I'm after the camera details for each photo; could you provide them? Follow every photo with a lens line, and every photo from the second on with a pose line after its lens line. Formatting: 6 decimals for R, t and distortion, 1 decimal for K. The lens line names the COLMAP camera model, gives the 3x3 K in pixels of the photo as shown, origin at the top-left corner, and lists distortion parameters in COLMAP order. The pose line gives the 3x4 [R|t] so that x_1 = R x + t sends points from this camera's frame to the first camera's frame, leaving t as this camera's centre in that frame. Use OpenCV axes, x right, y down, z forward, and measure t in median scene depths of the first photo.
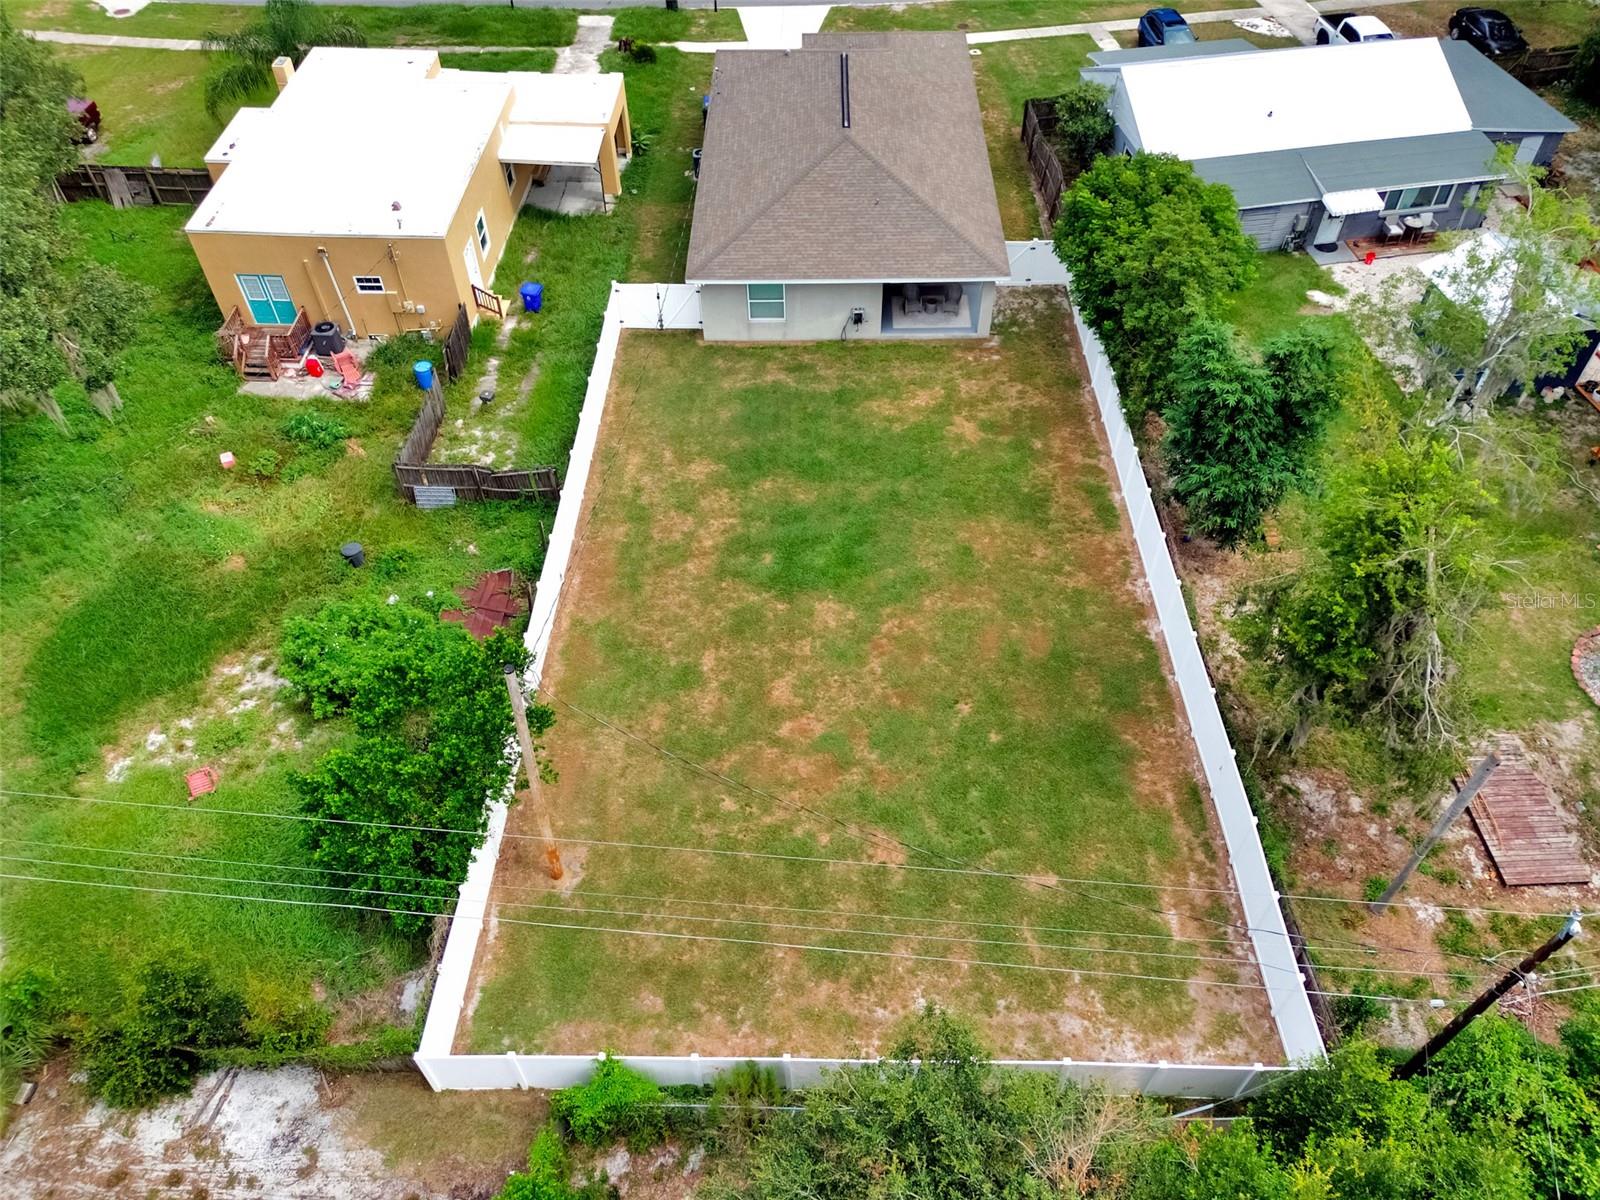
lens RADIAL K [[1163.9, 0, 800.0], [0, 1163.9, 600.0], [0, 0, 1]] dist [0.085007, -0.083172]
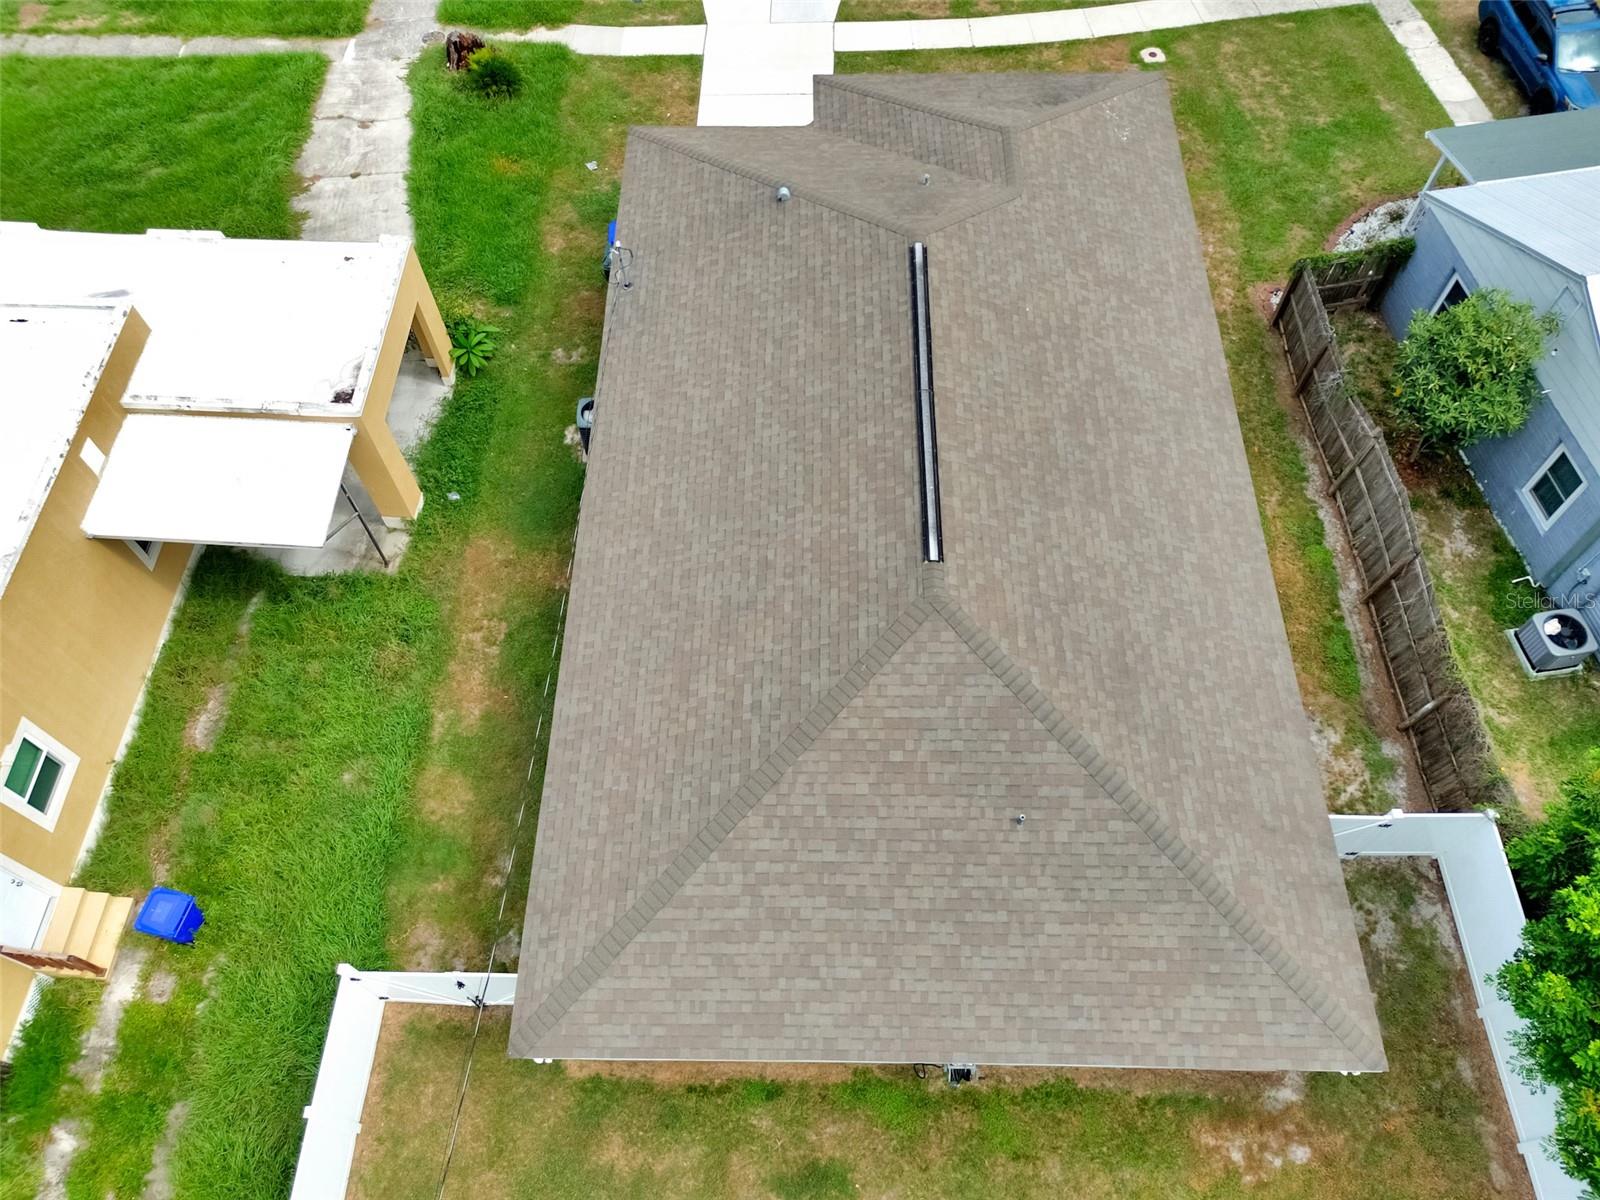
lens RADIAL K [[1163.9, 0, 800.0], [0, 1163.9, 600.0], [0, 0, 1]] dist [0.085007, -0.083172]
pose [[1.000000, -0.000529, -0.000264, -0.004442], [0.000572, 0.978513, 0.206186, -0.478678], [0.000149, -0.206186, 0.978513, 0.640190]]
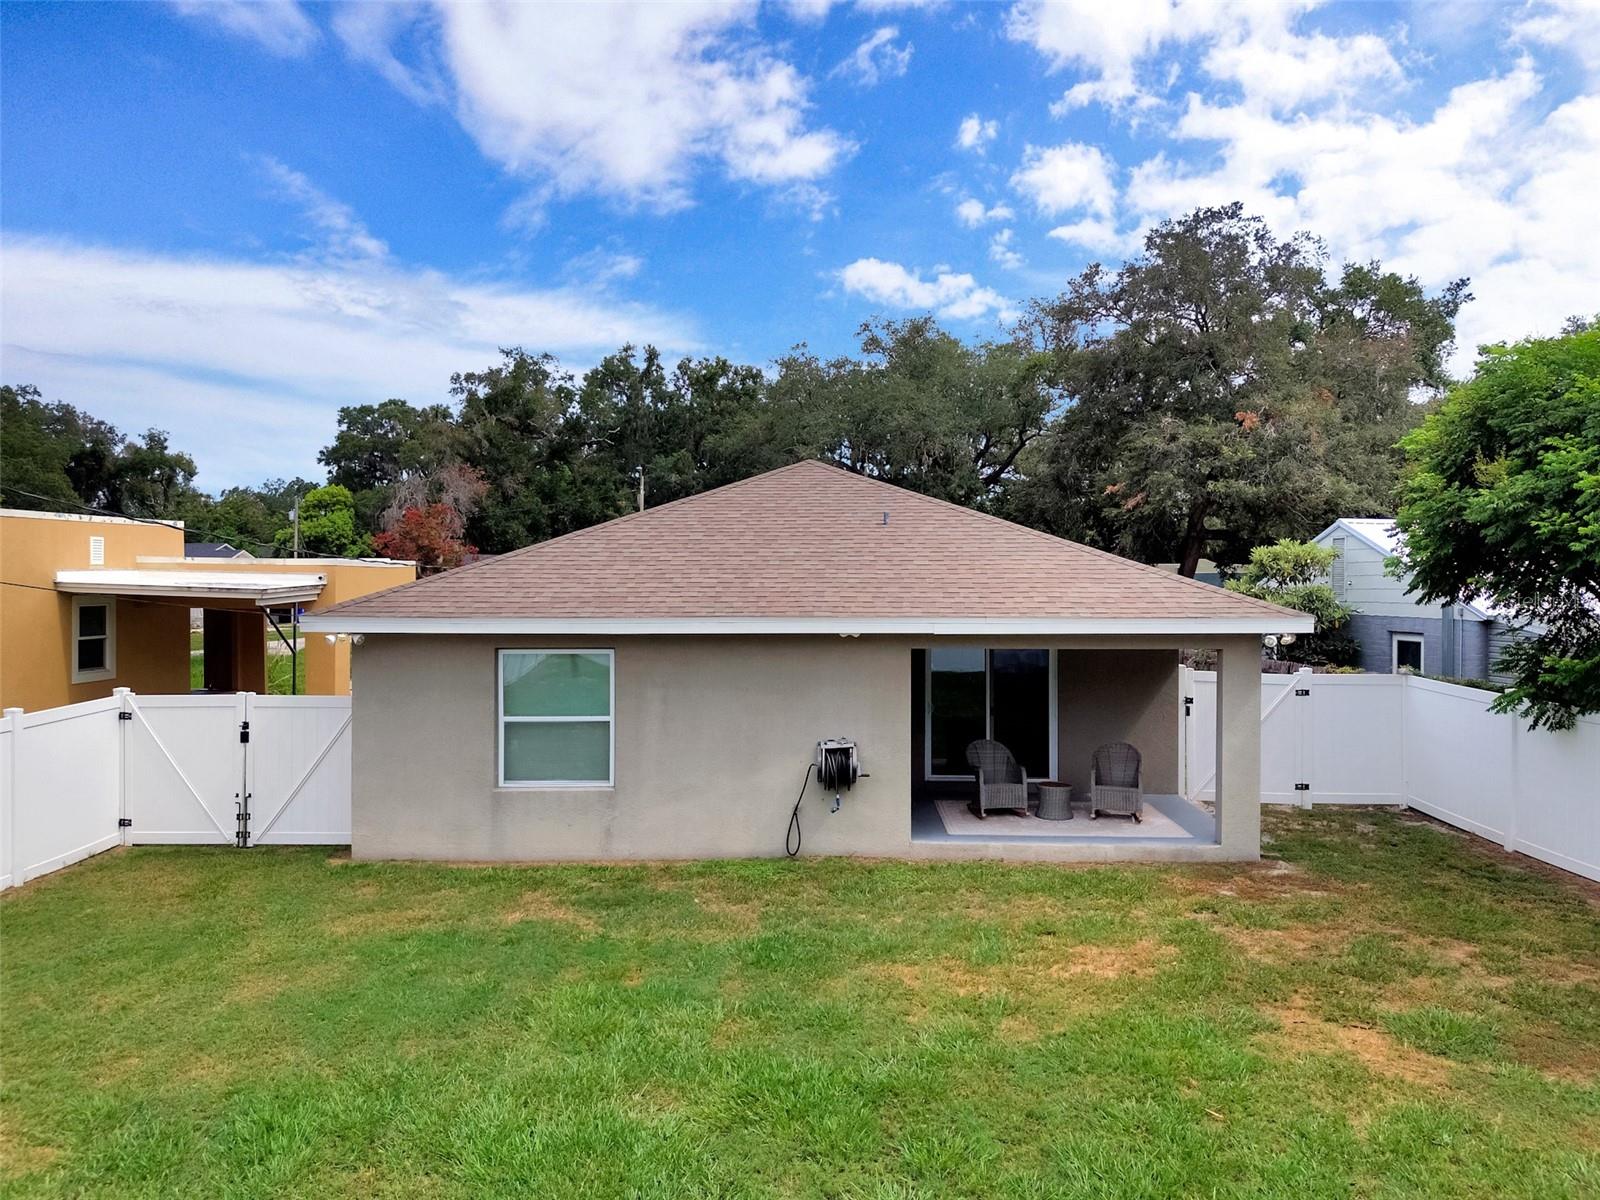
lens RADIAL K [[1163.9, 0, 800.0], [0, 1163.9, 600.0], [0, 0, 1]] dist [0.085007, -0.083172]
pose [[0.999799, 0.018290, -0.008173, 0.041000], [-0.018450, 0.681747, -0.731355, -0.040467], [-0.007805, 0.731359, 0.681948, 0.749909]]
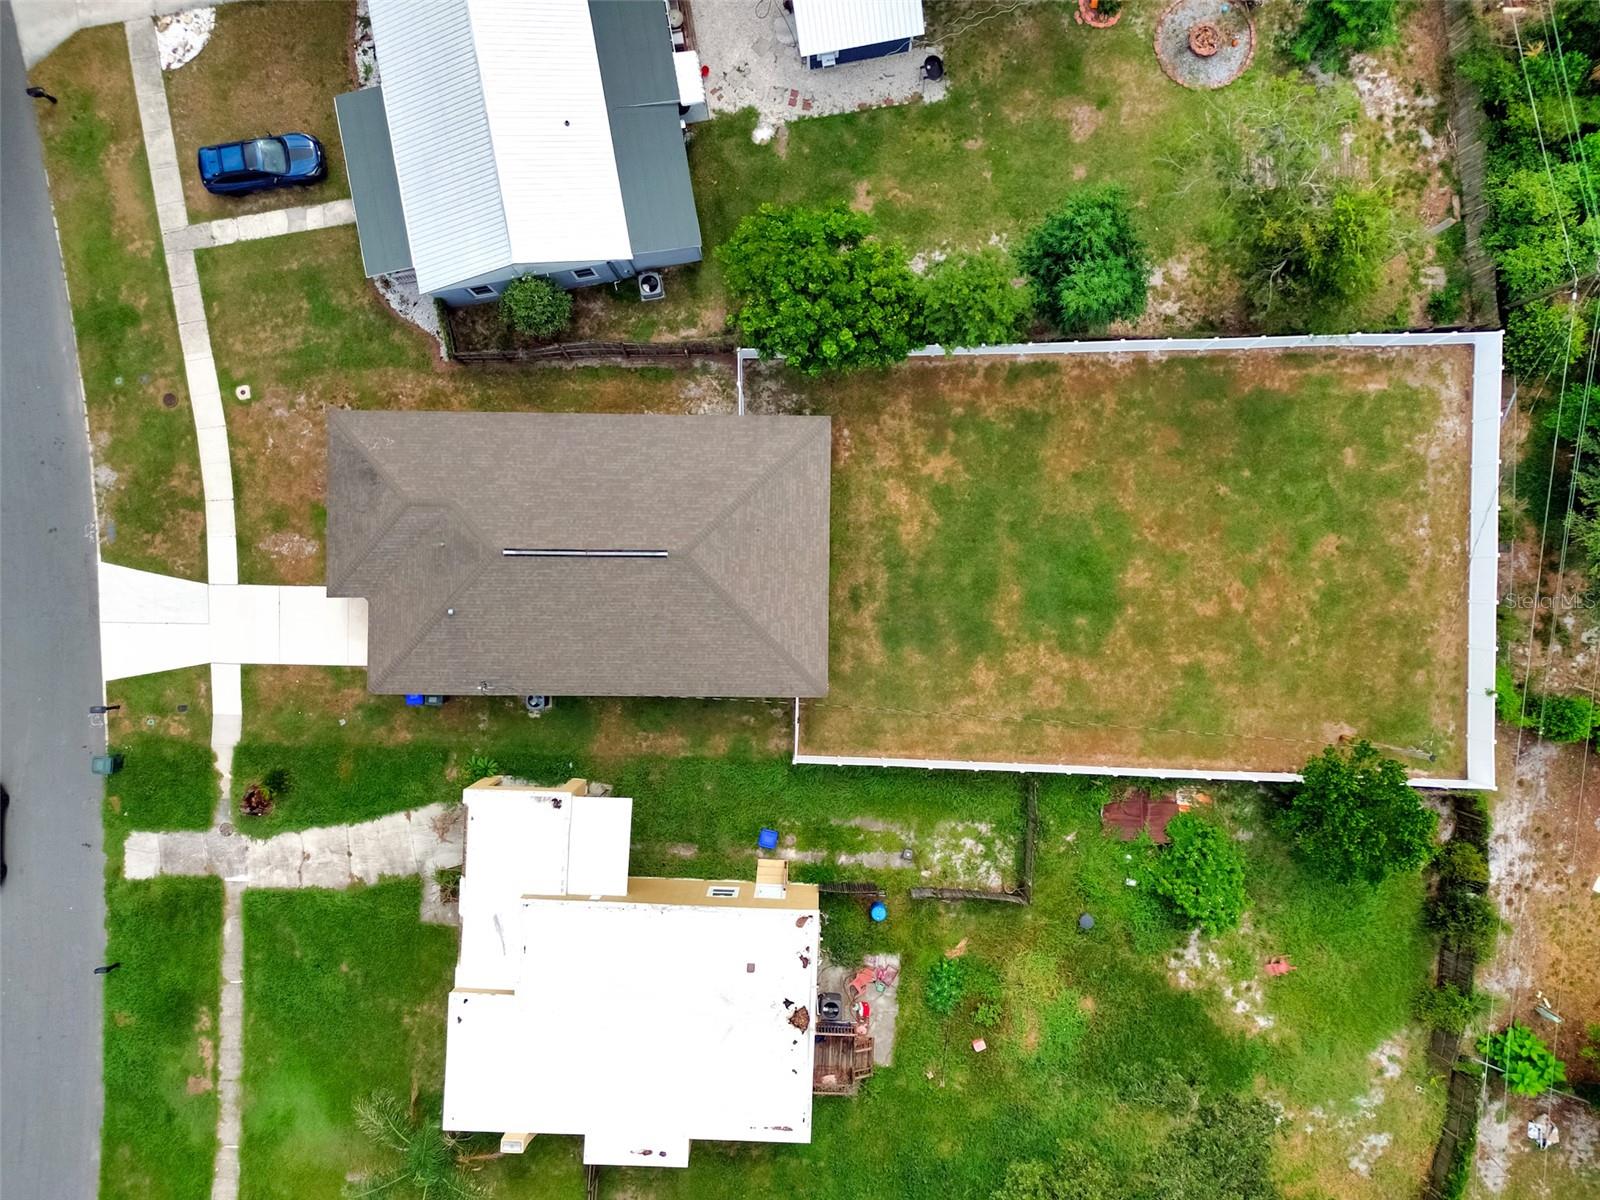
lens RADIAL K [[1163.9, 0, 800.0], [0, 1163.9, 600.0], [0, 0, 1]] dist [0.085007, -0.083172]
pose [[-0.003609, -0.999971, 0.006712, -0.009186], [0.752139, 0.001709, 0.659002, -1.014803], [-0.658995, 0.007427, 0.752111, 0.150912]]
